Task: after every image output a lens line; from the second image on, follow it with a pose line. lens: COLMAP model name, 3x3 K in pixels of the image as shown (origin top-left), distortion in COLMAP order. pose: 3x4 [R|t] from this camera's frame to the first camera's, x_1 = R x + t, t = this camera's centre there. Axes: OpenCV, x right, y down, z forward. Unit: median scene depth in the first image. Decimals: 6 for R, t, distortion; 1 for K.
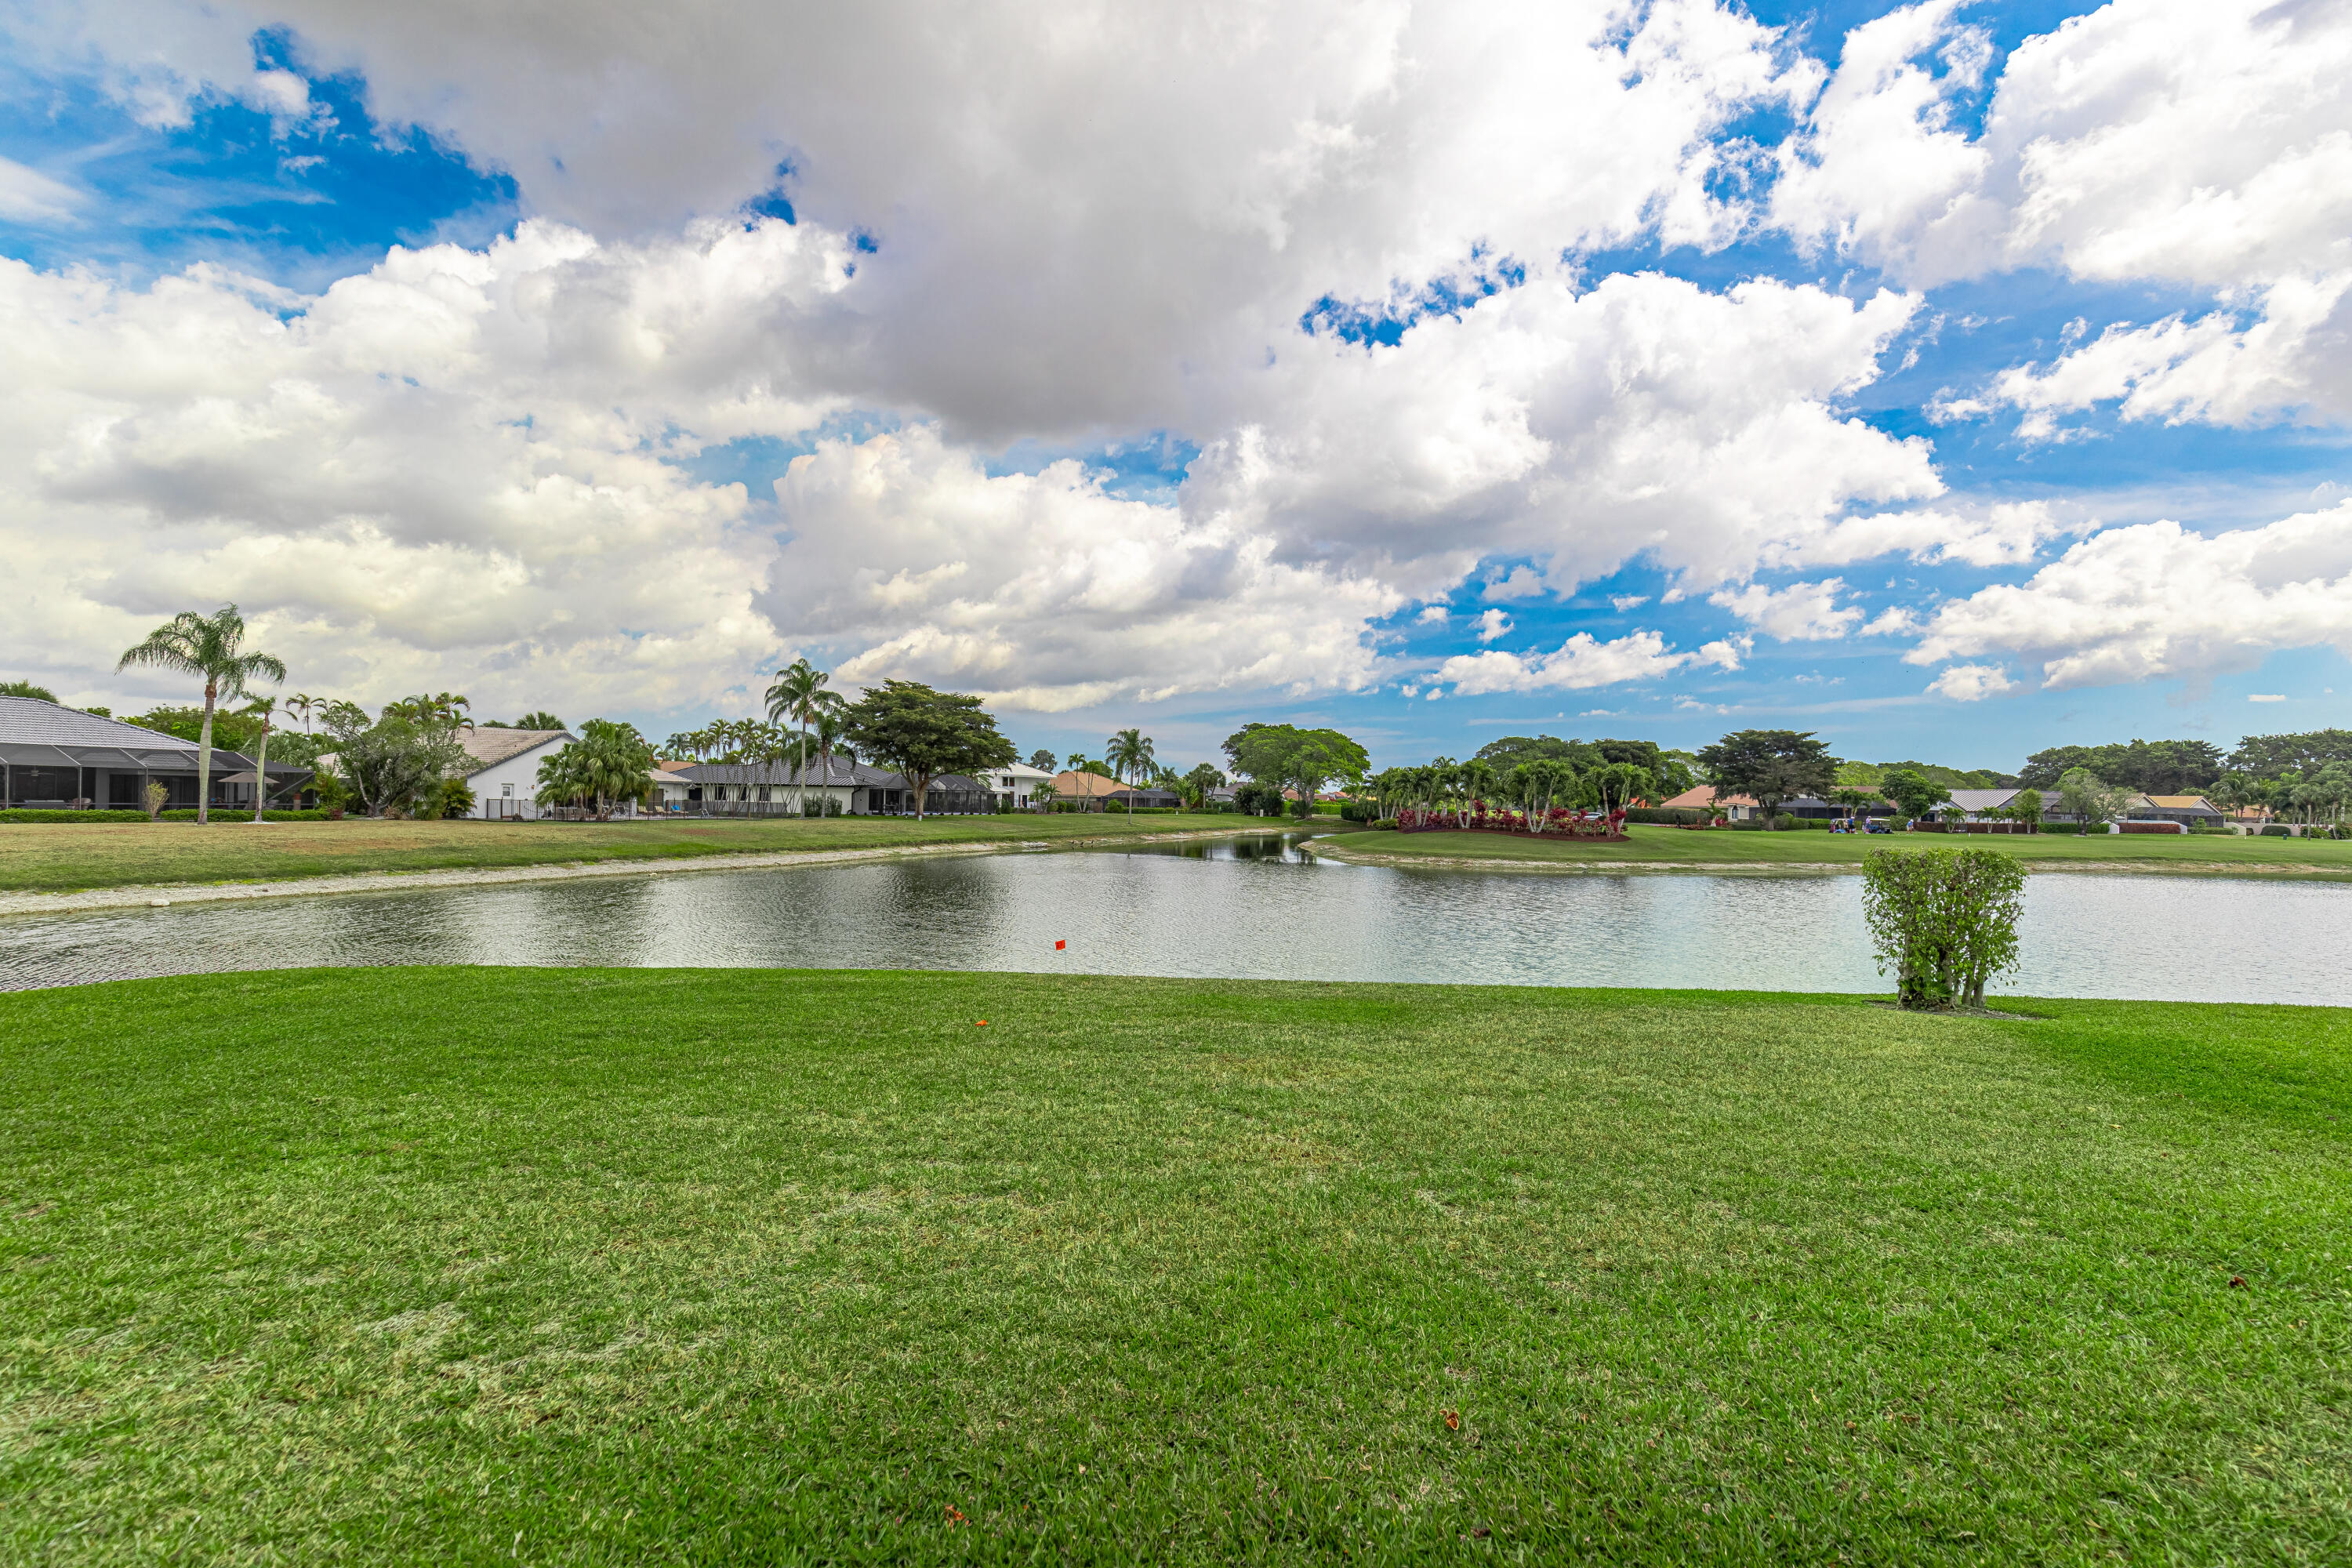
lens RADIAL K [[1062.9, 0, 1176.0], [0, 1062.9, 784.0], [0, 0, 1]] dist [0.008665, -0.011169]
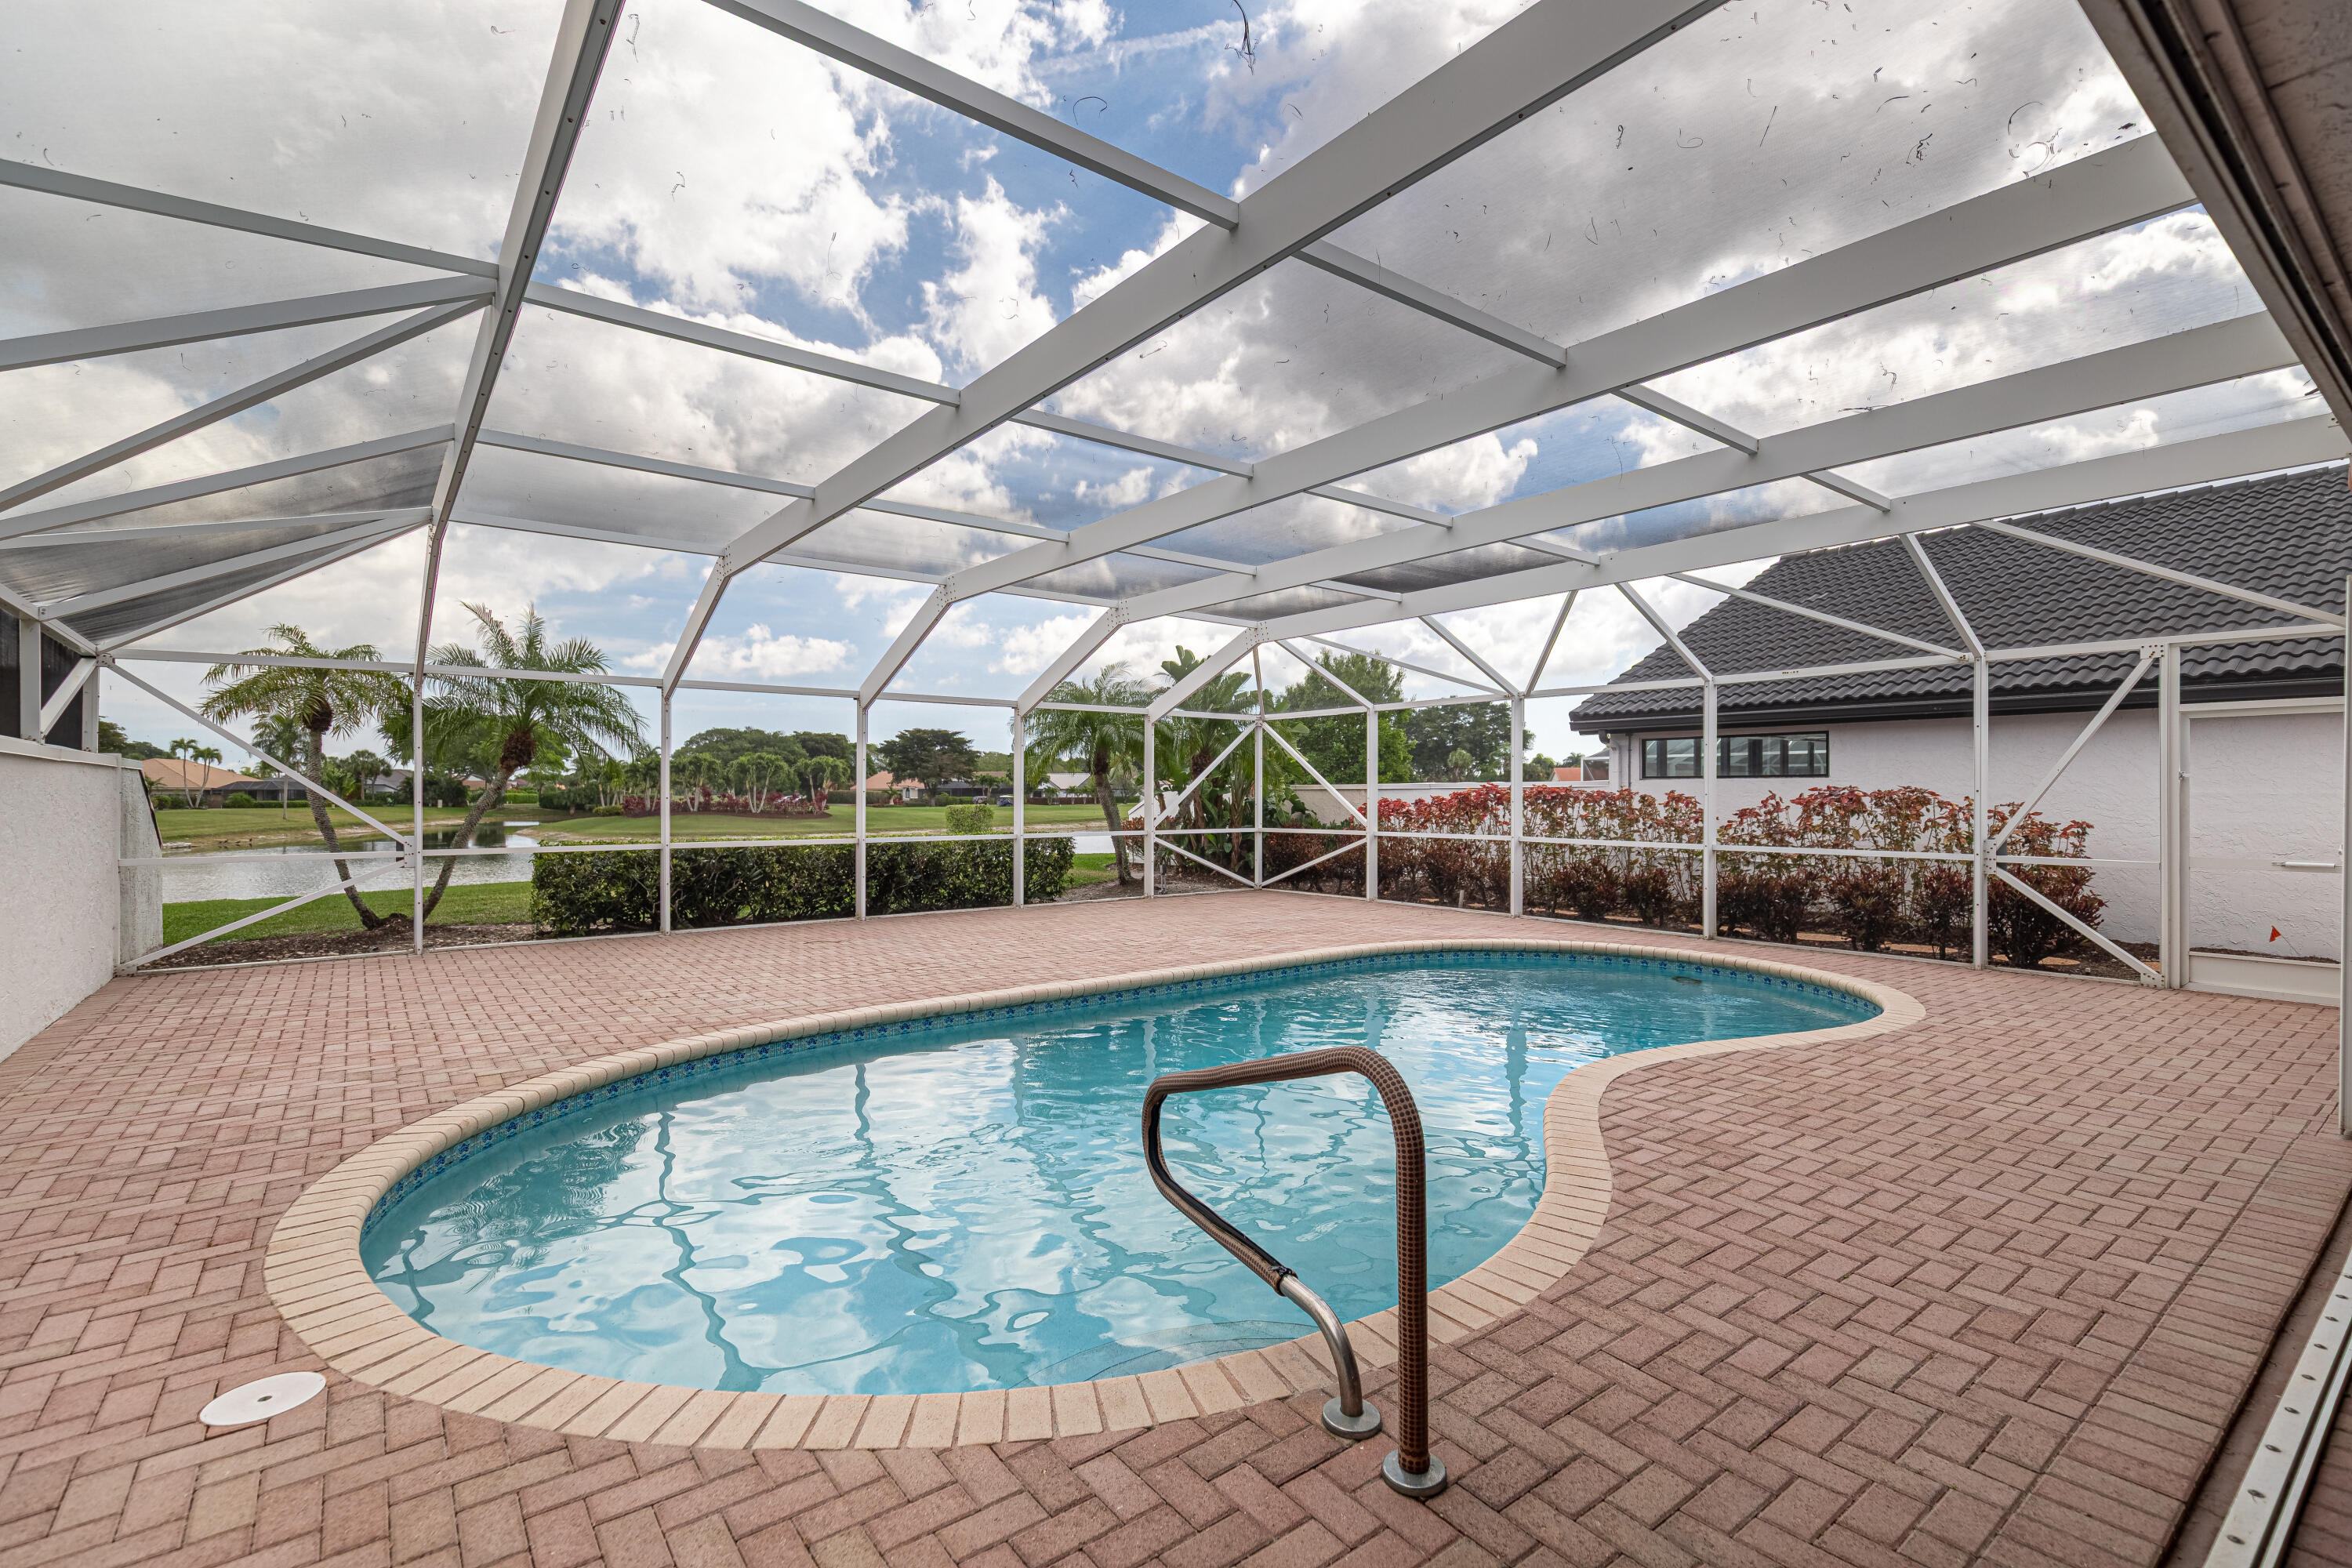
lens RADIAL K [[1062.9, 0, 1176.0], [0, 1062.9, 784.0], [0, 0, 1]] dist [0.008665, -0.011169]
pose [[0.747798, -0.013604, 0.663787, -0.073468], [0.003713, 0.999860, 0.016310, -0.003534], [-0.663916, -0.009732, 0.747744, -0.154115]]
